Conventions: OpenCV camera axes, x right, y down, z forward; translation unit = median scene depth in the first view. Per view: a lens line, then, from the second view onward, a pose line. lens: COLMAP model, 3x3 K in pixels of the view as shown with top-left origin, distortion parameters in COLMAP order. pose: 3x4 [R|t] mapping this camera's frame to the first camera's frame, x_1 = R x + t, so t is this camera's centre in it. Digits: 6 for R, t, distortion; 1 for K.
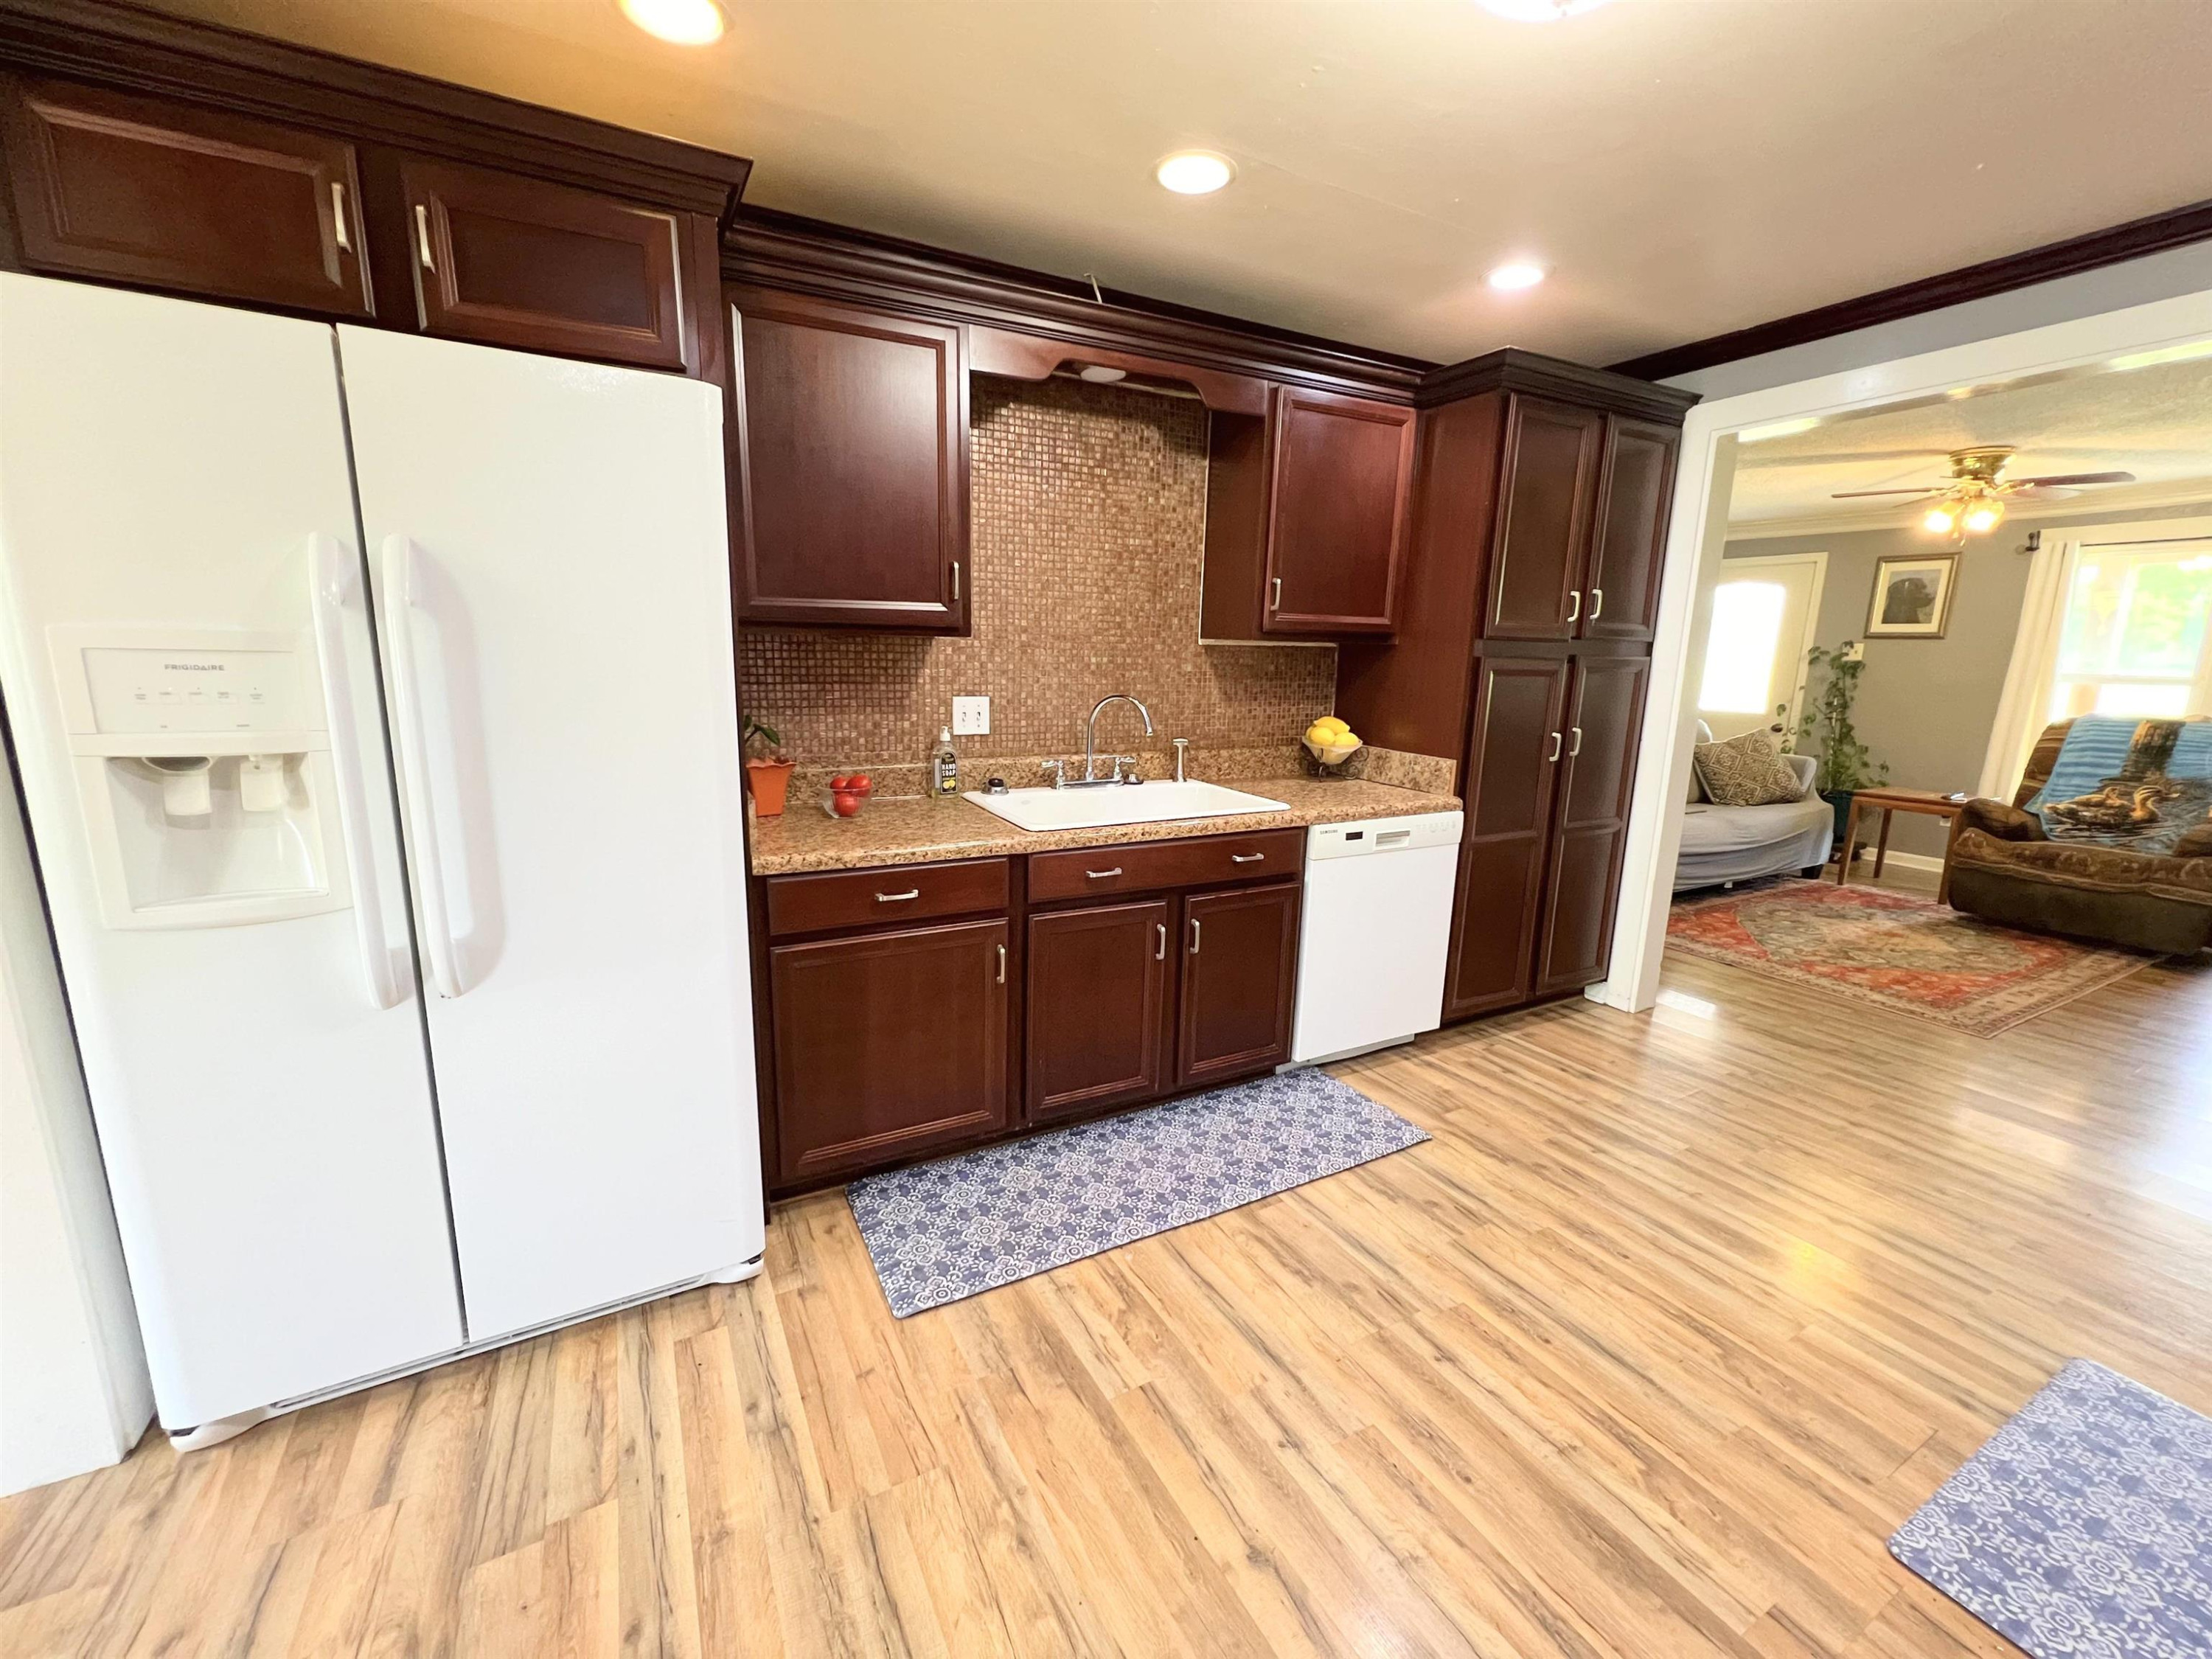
lens RADIAL K [[890.8, 0, 1103.8], [0, 890.8, 827.9], [0, 0, 1]] dist [-0.002909, 0.000912]
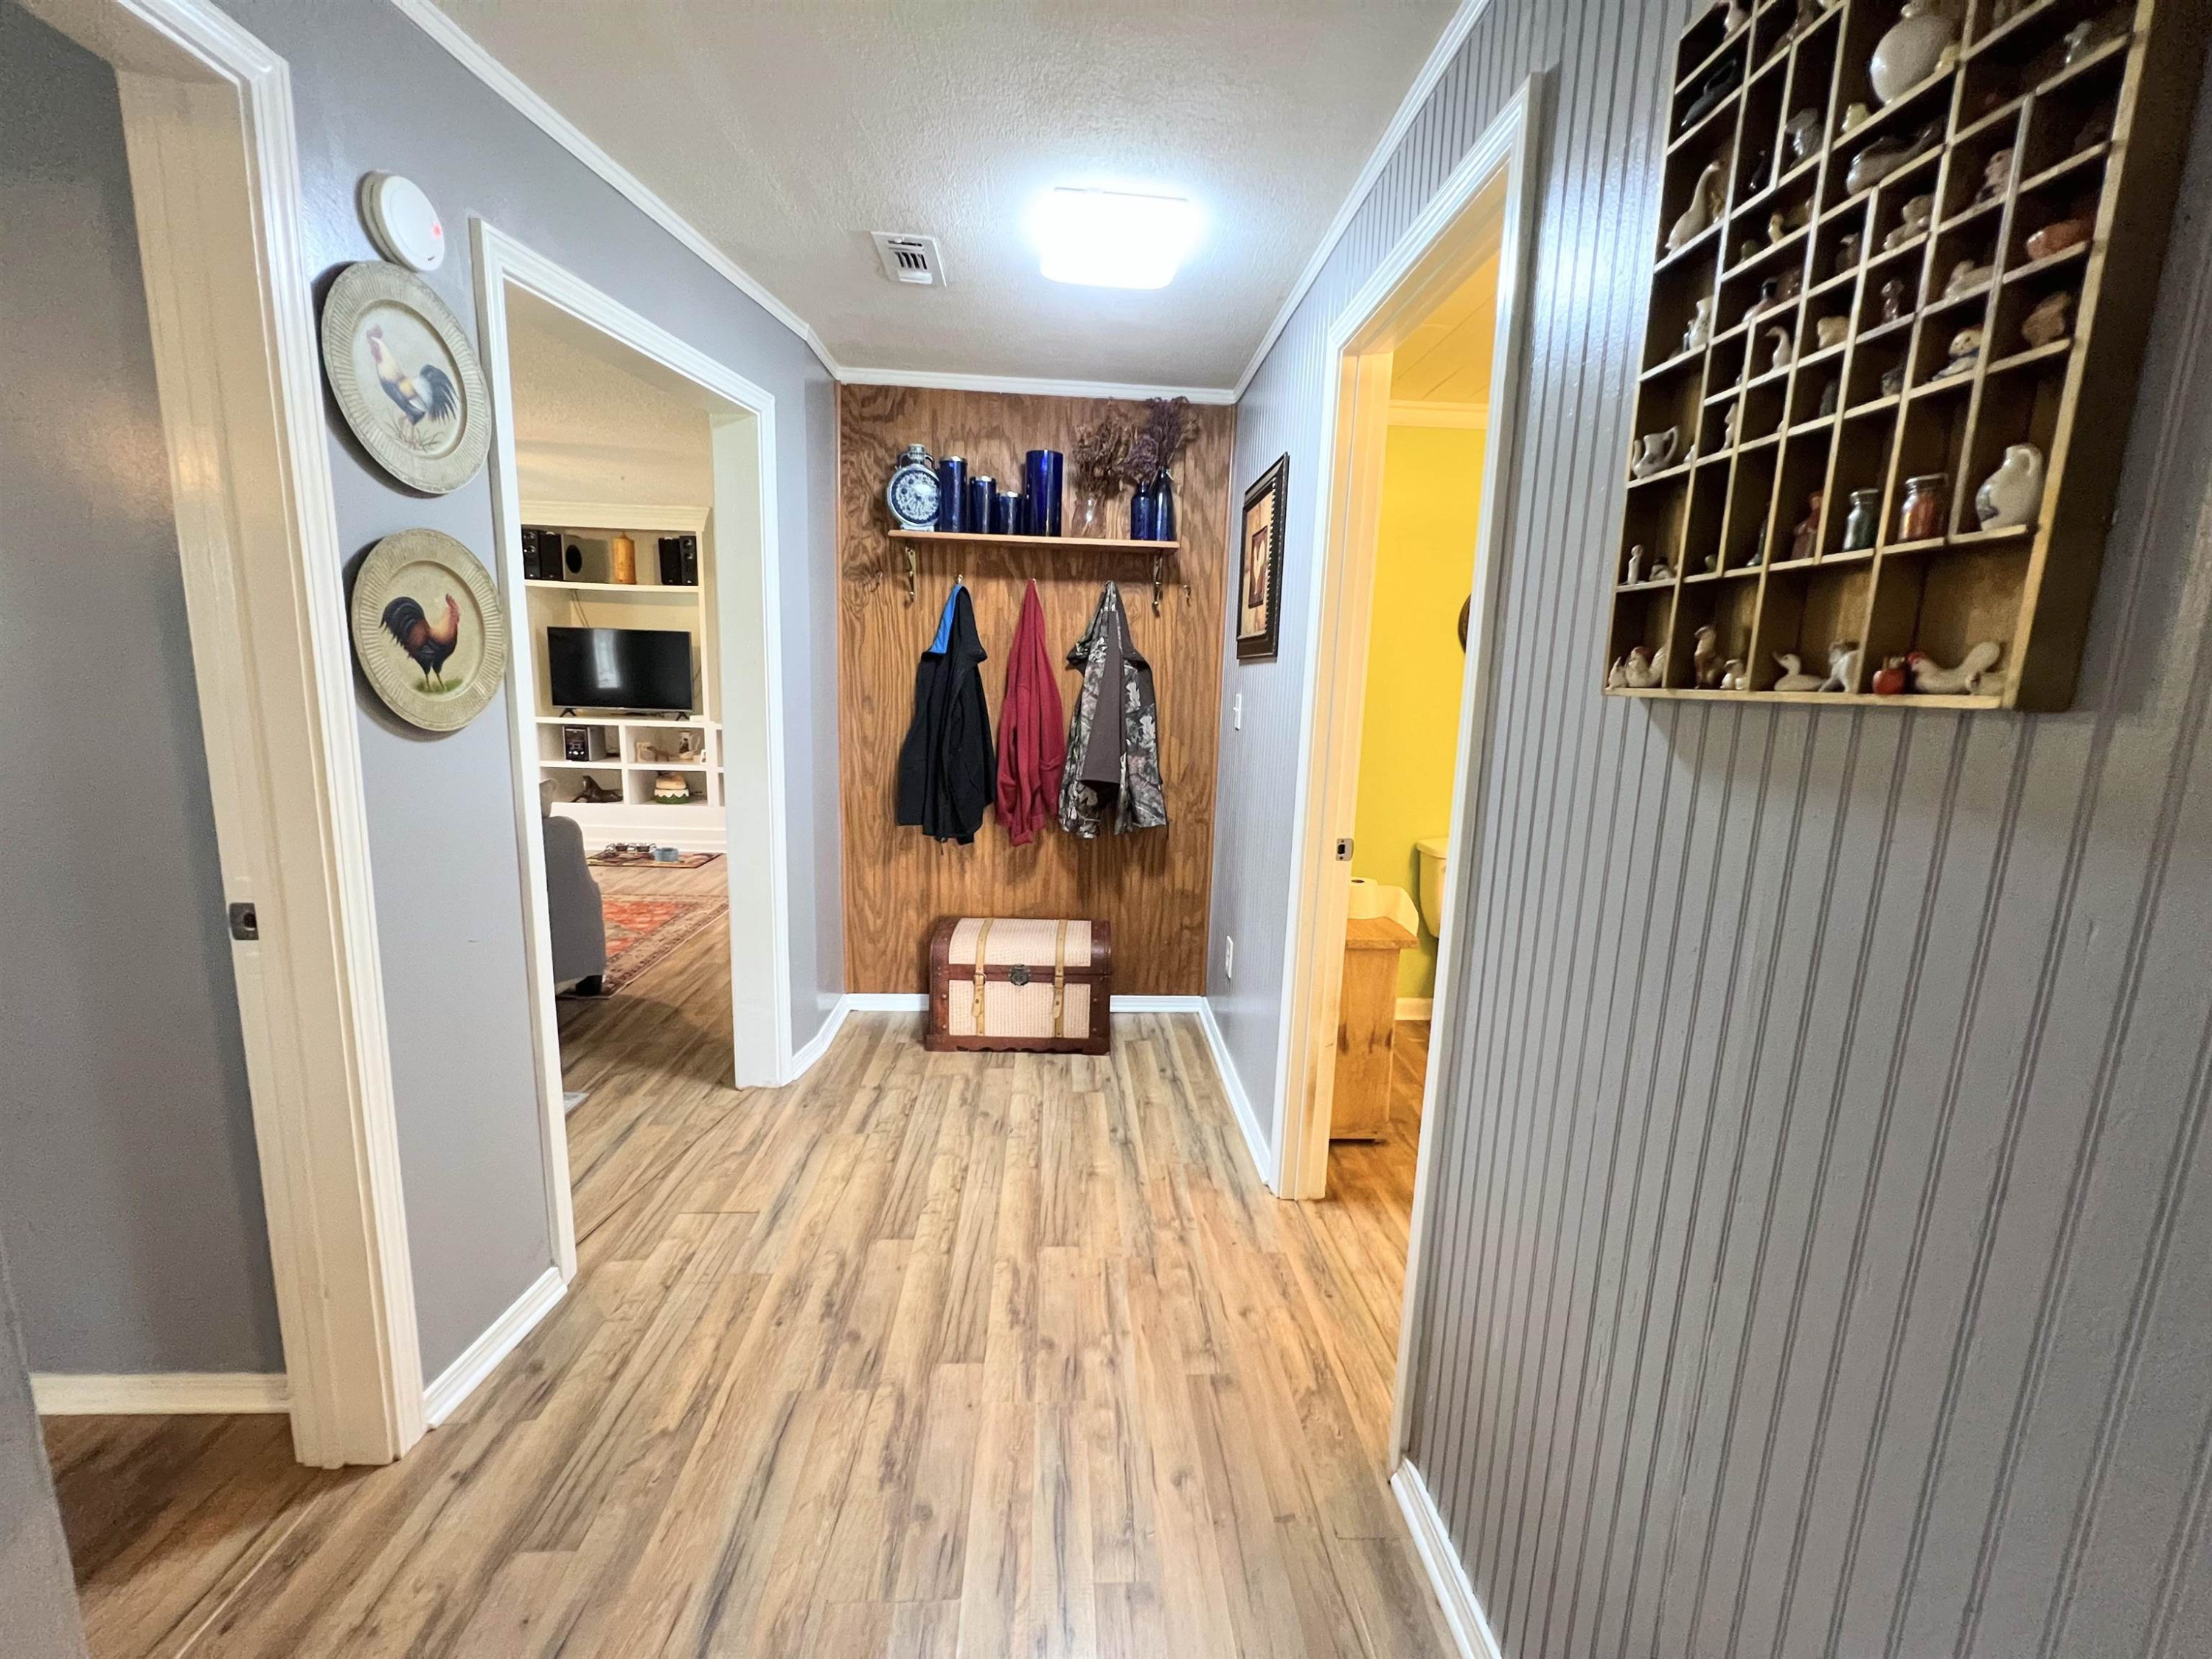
lens RADIAL K [[890.8, 0, 1103.8], [0, 890.8, 827.9], [0, 0, 1]] dist [-0.002909, 0.000912]
pose [[-0.901942, -0.126100, 0.413037, -0.283042], [0.030058, 0.935770, 0.351328, -0.493806], [-0.430810, 0.329293, -0.840220, 2.348774]]
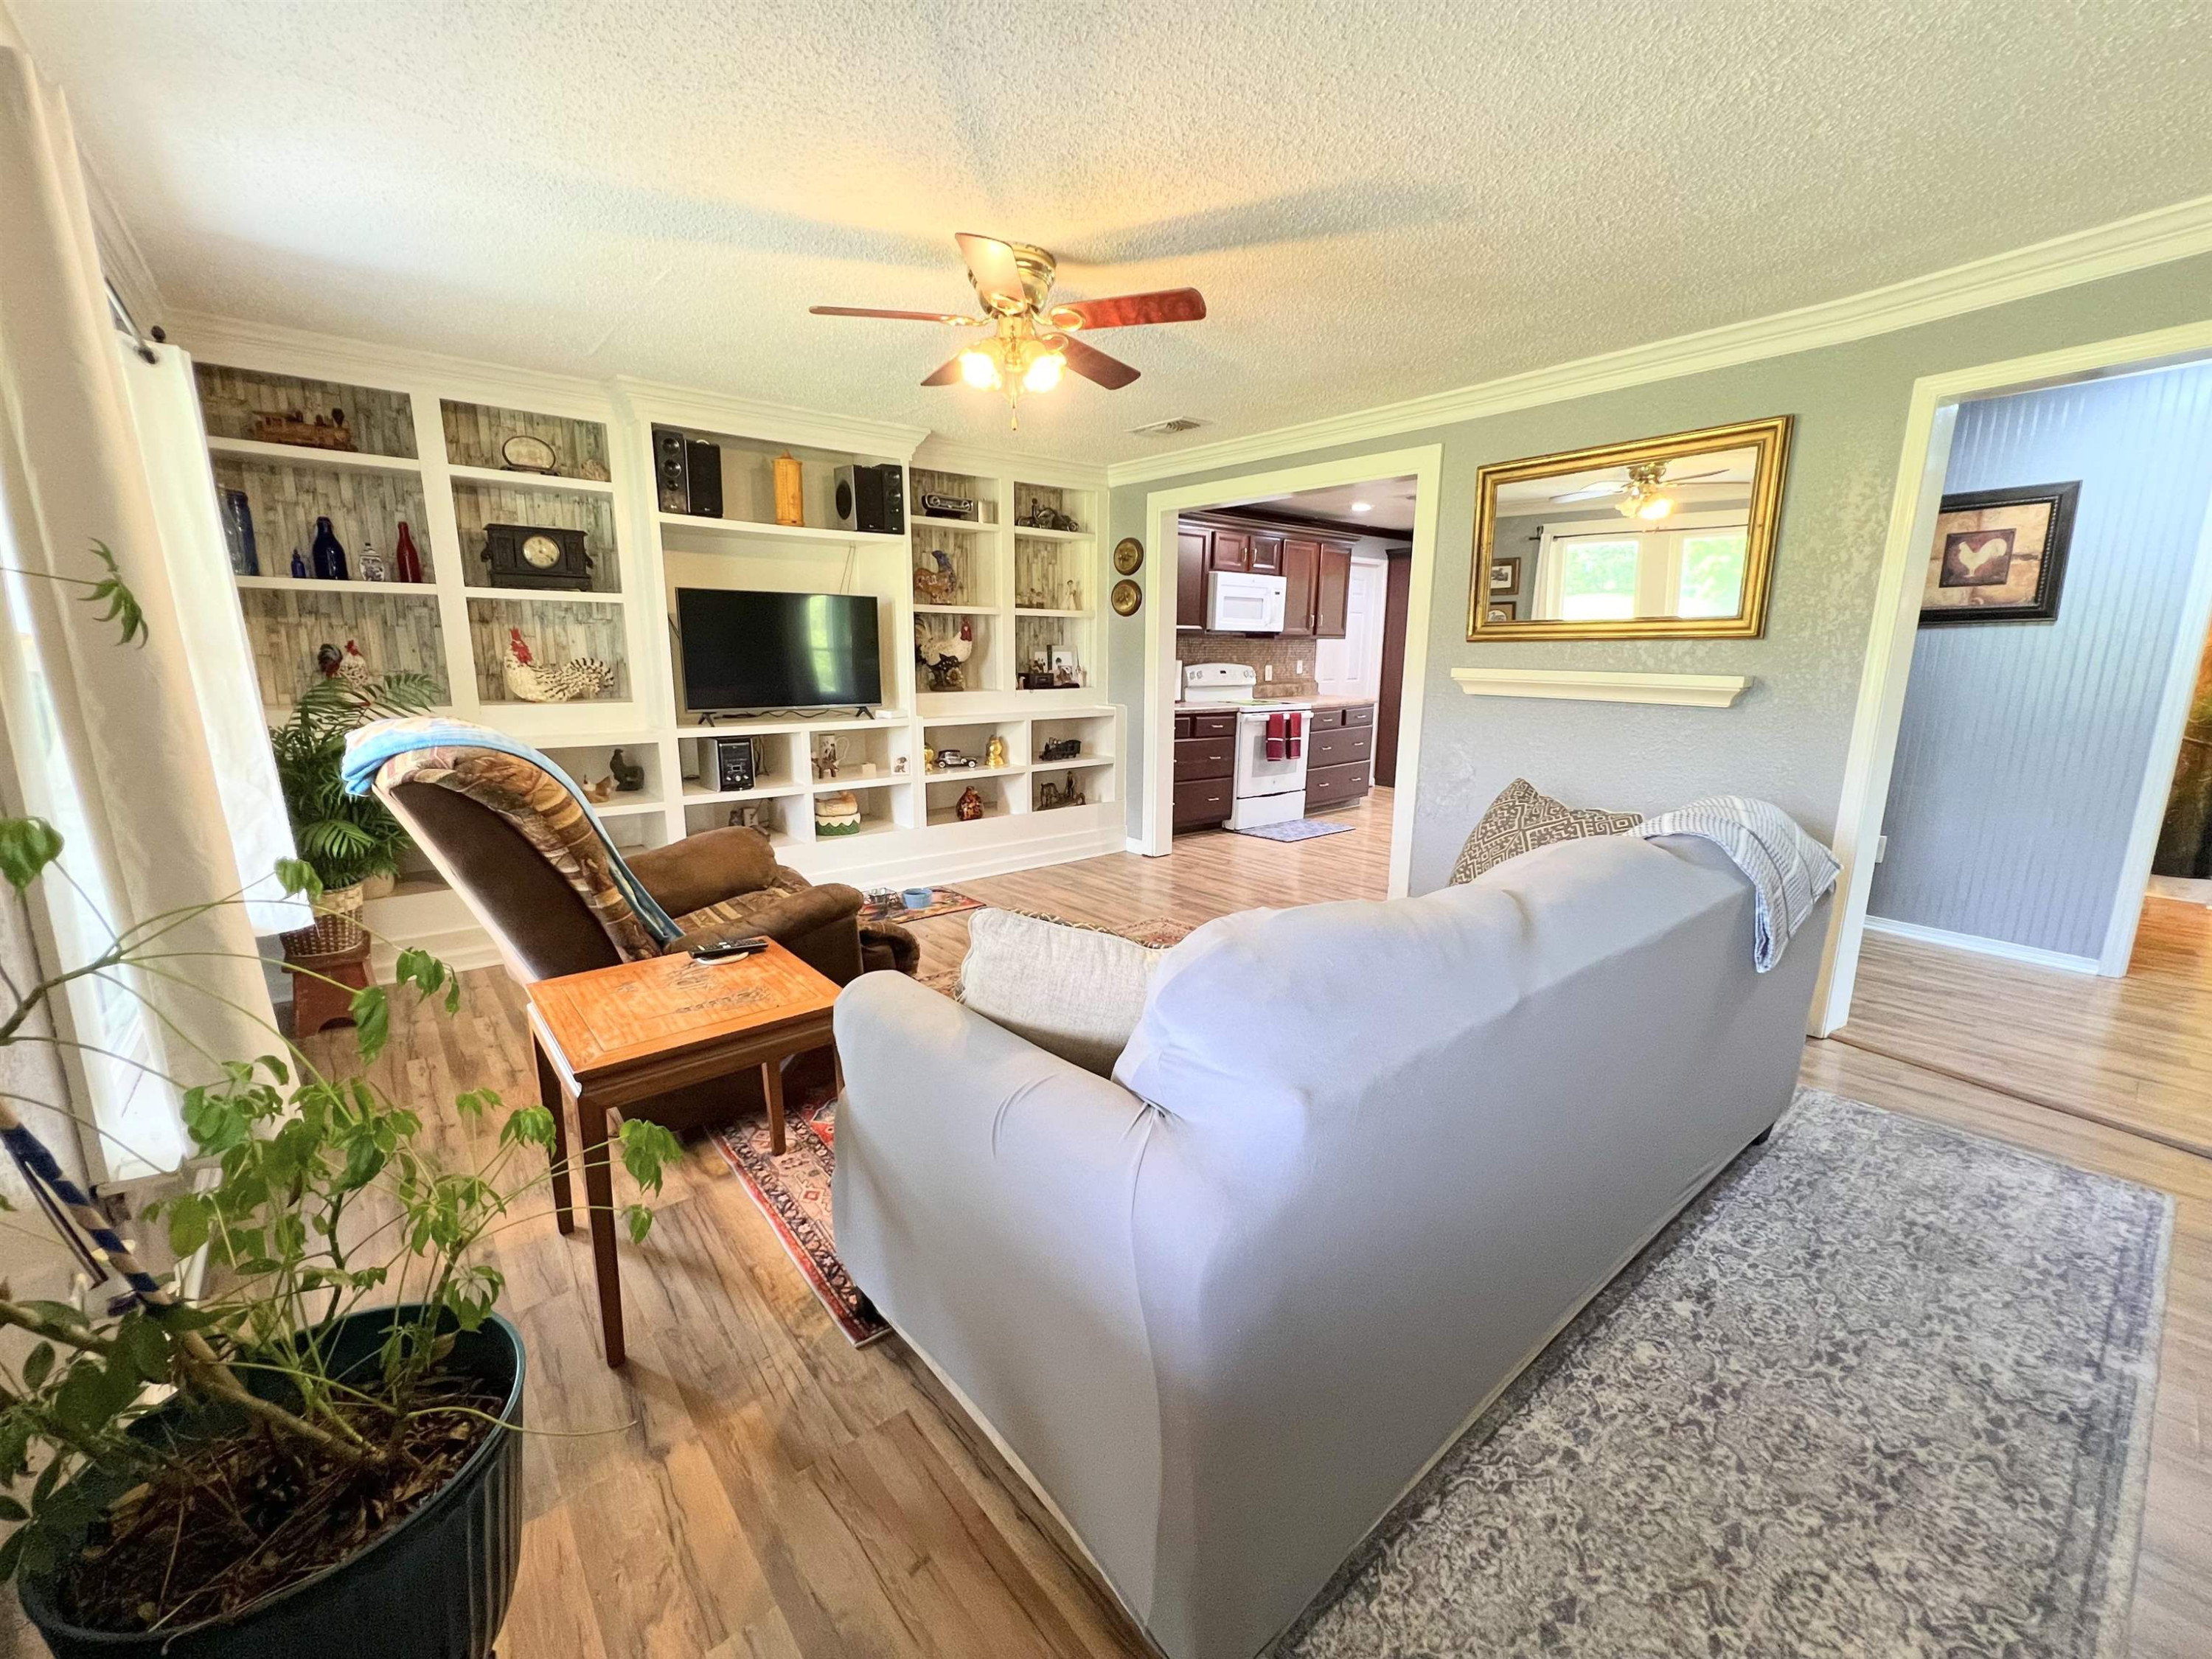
lens RADIAL K [[890.8, 0, 1103.8], [0, 890.8, 827.9], [0, 0, 1]] dist [-0.002909, 0.000912]
pose [[-0.979315, 0.012784, -0.201938, 1.551767], [-0.065362, 0.924511, 0.375508, -0.449124], [0.191495, 0.380940, -0.904552, 2.478892]]
